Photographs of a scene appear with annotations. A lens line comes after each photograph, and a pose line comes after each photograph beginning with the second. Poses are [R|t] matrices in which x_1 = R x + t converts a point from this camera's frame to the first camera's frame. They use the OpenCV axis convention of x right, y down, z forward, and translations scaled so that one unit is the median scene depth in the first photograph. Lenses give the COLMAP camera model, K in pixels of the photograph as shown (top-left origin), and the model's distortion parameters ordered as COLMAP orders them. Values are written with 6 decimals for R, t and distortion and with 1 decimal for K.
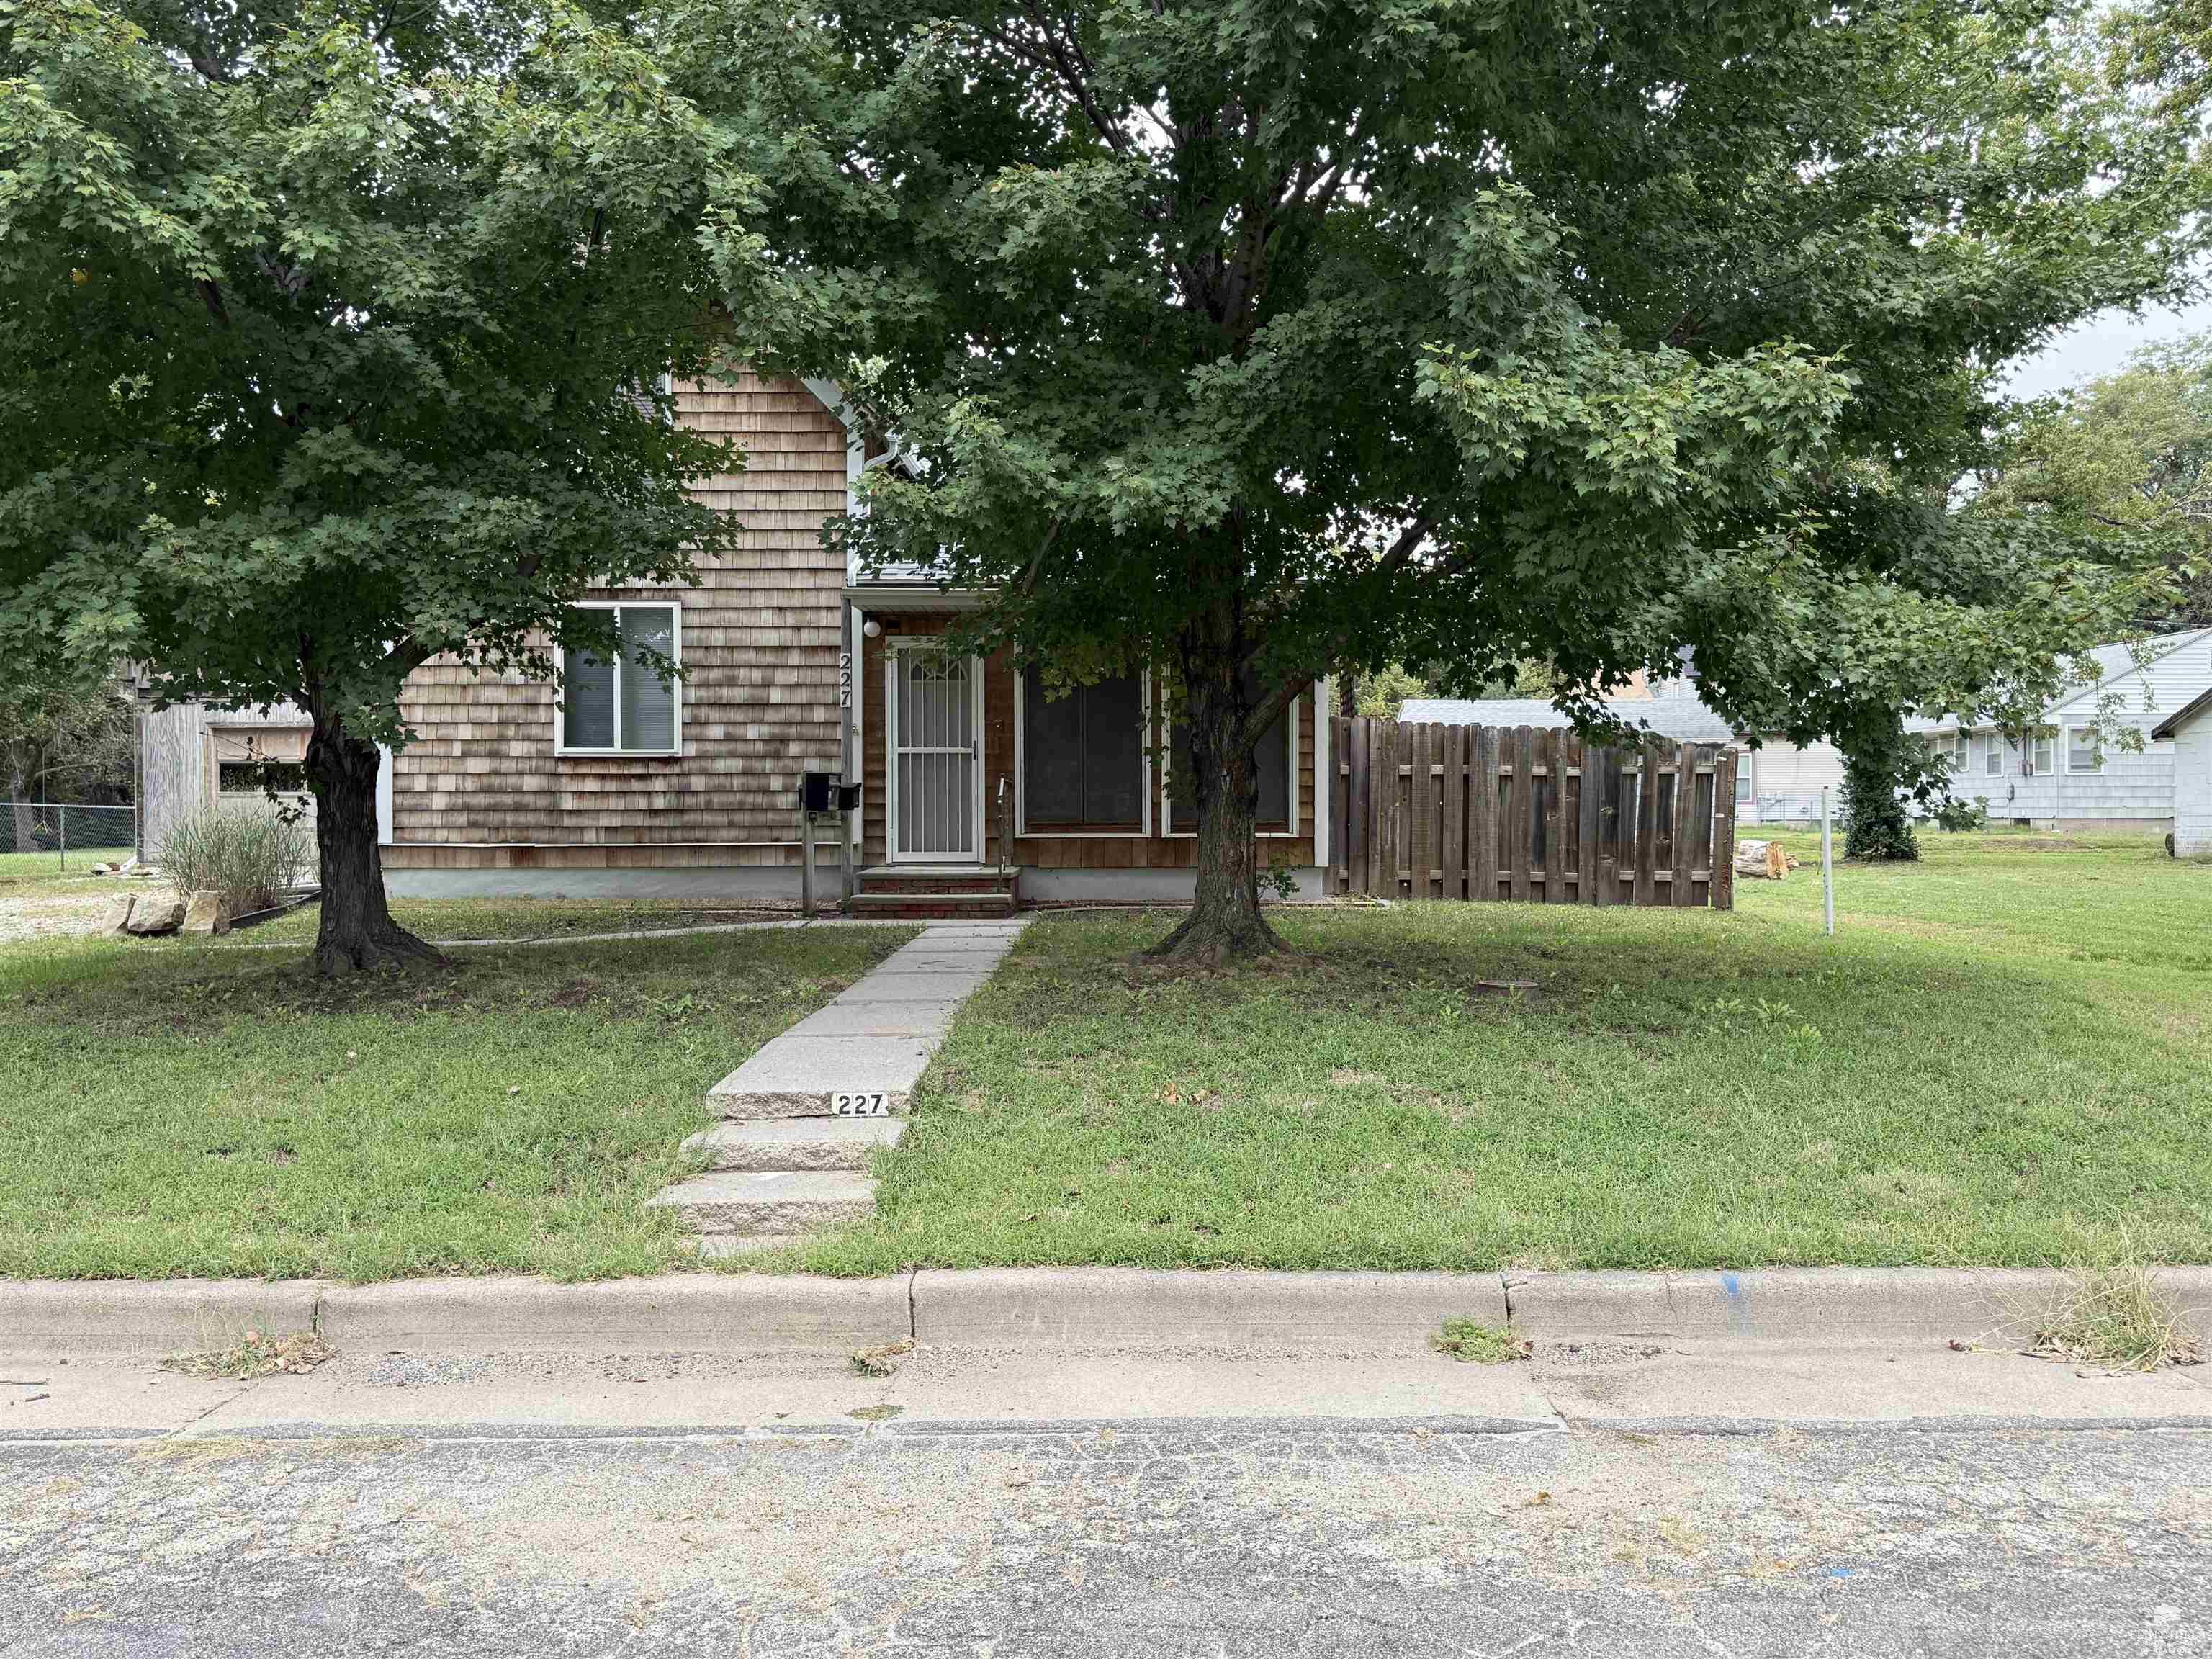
lens RADIAL K [[1809.4, 0, 1106.0], [0, 1809.4, 829.5], [0, 0, 1]] dist [0.208587, -0.459221]
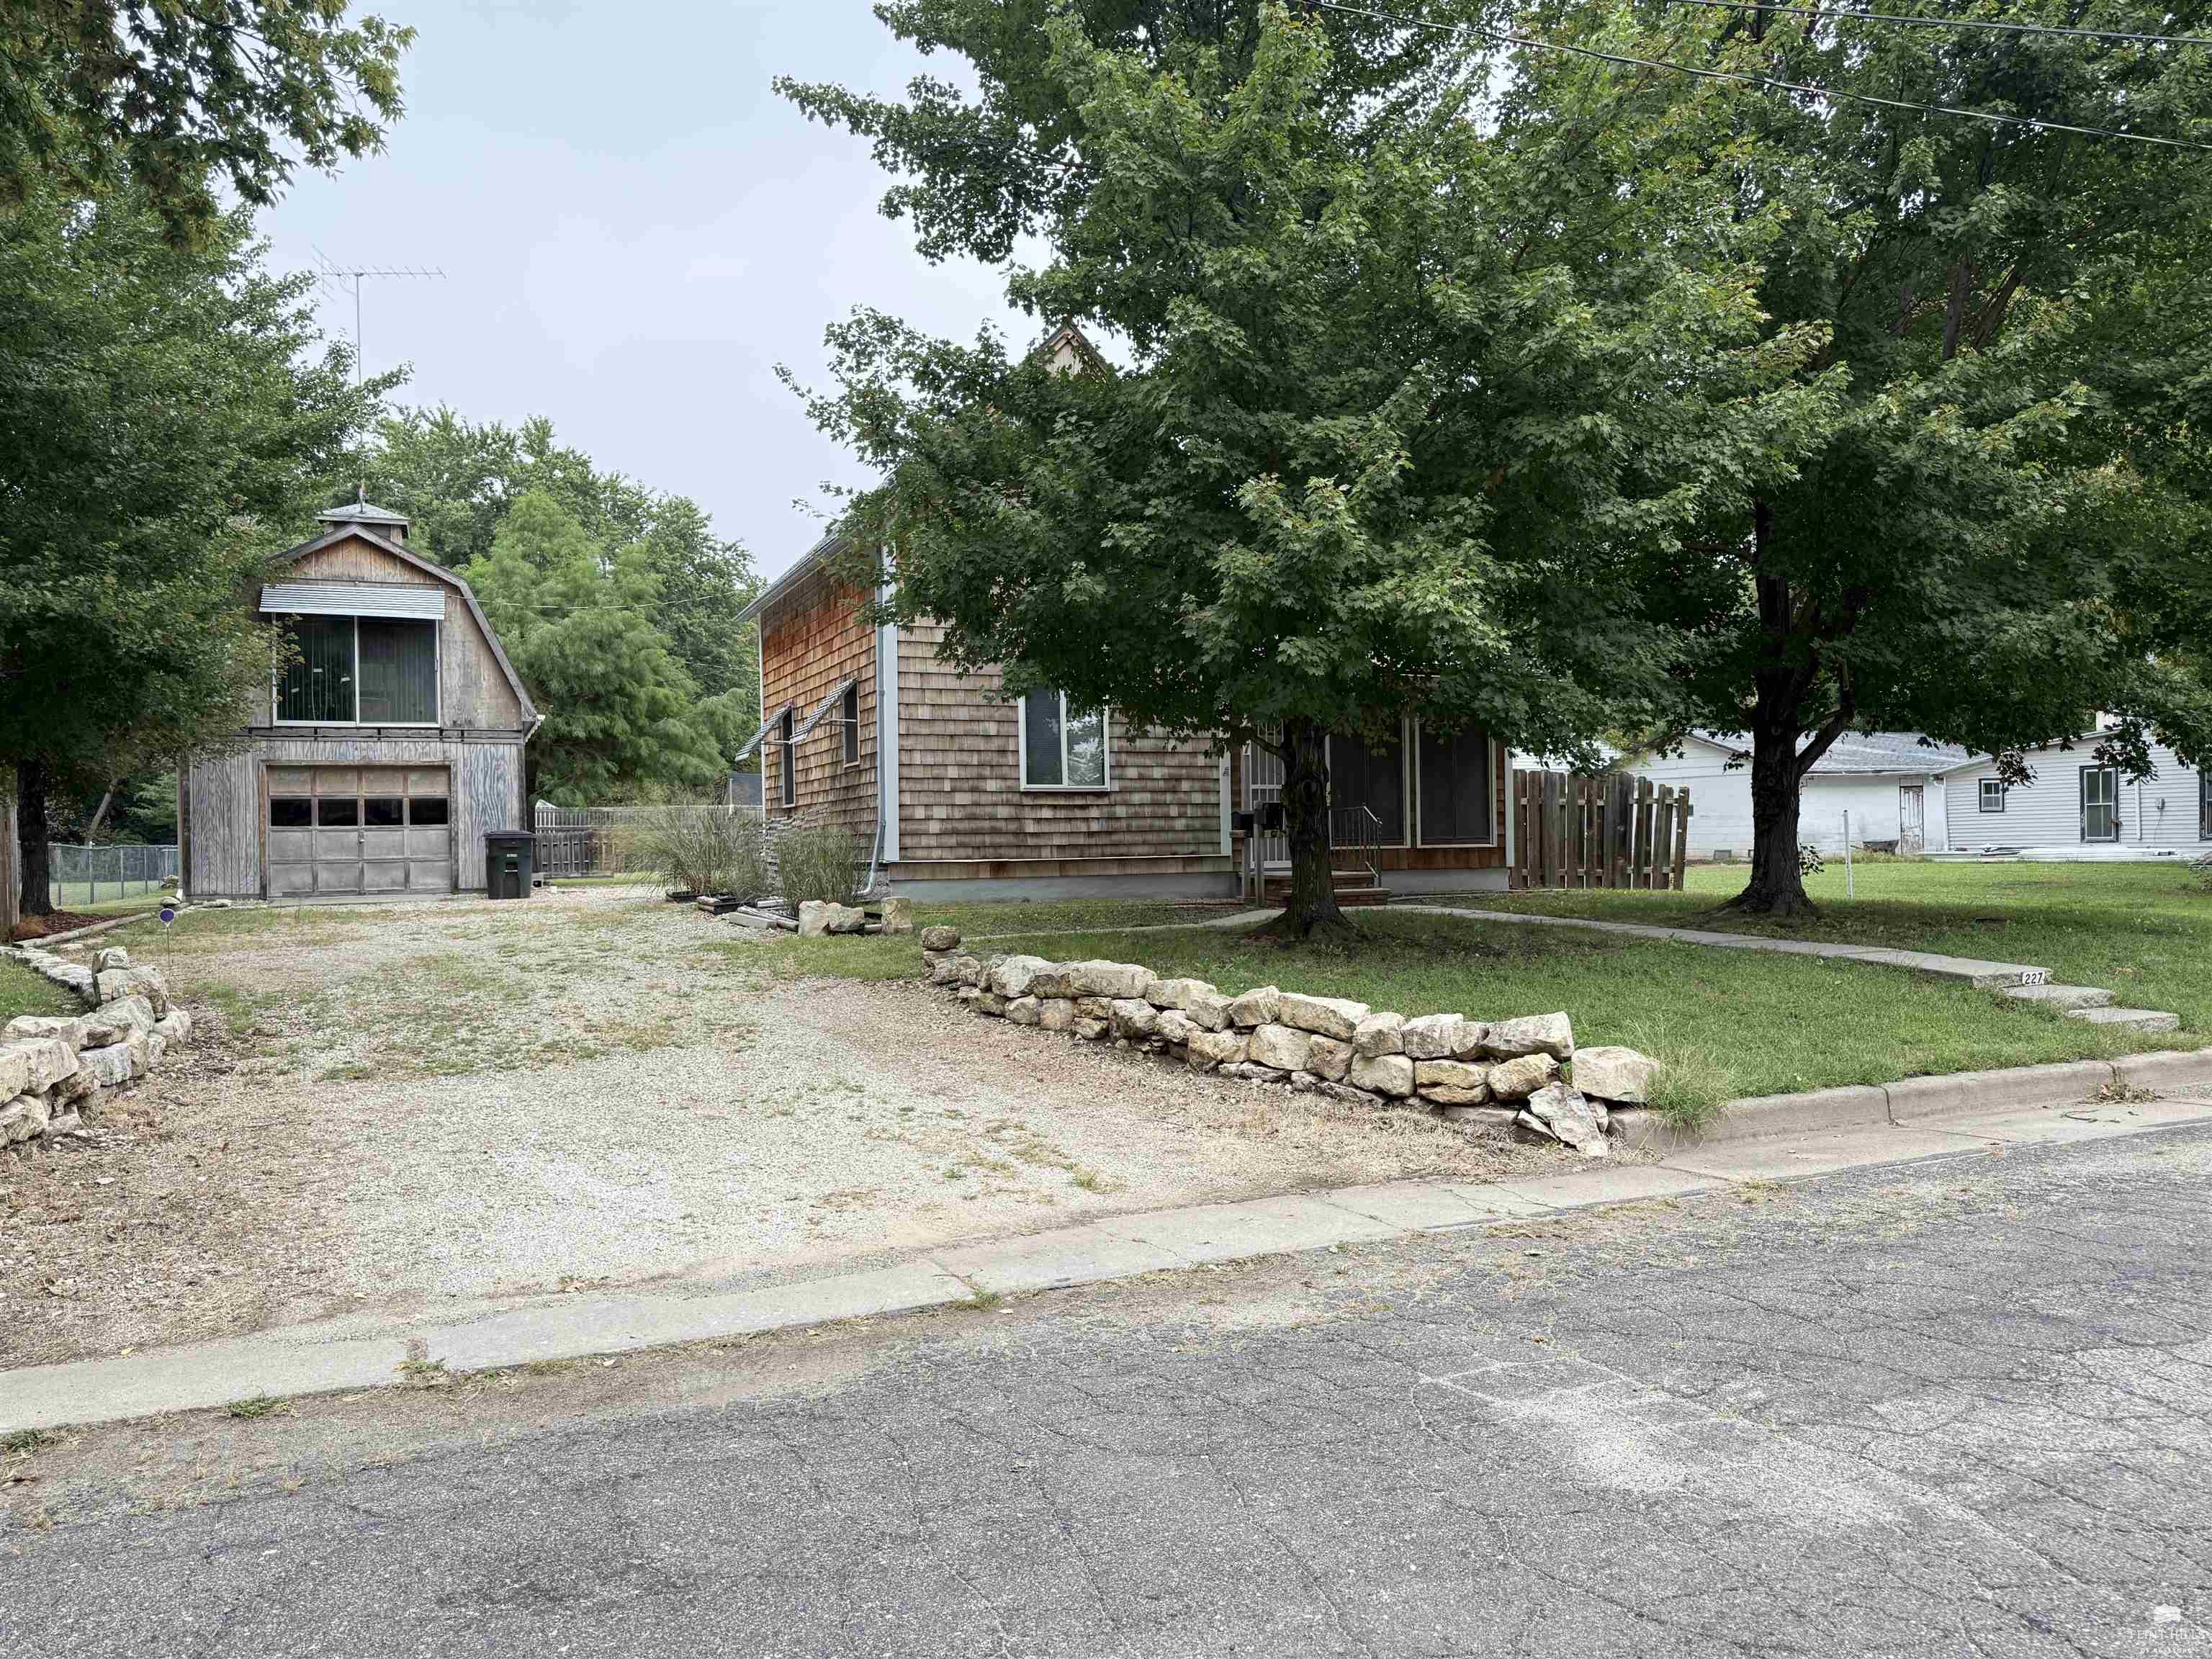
lens RADIAL K [[1540.6, 0, 1106.0], [0, 1540.6, 829.5], [0, 0, 1]] dist [0.158150, -0.314440]
pose [[0.914153, -0.007468, 0.405301, -0.685013], [0.016029, 0.999714, -0.017732, 0.007288], [-0.405053, 0.022706, 0.914011, -0.014154]]
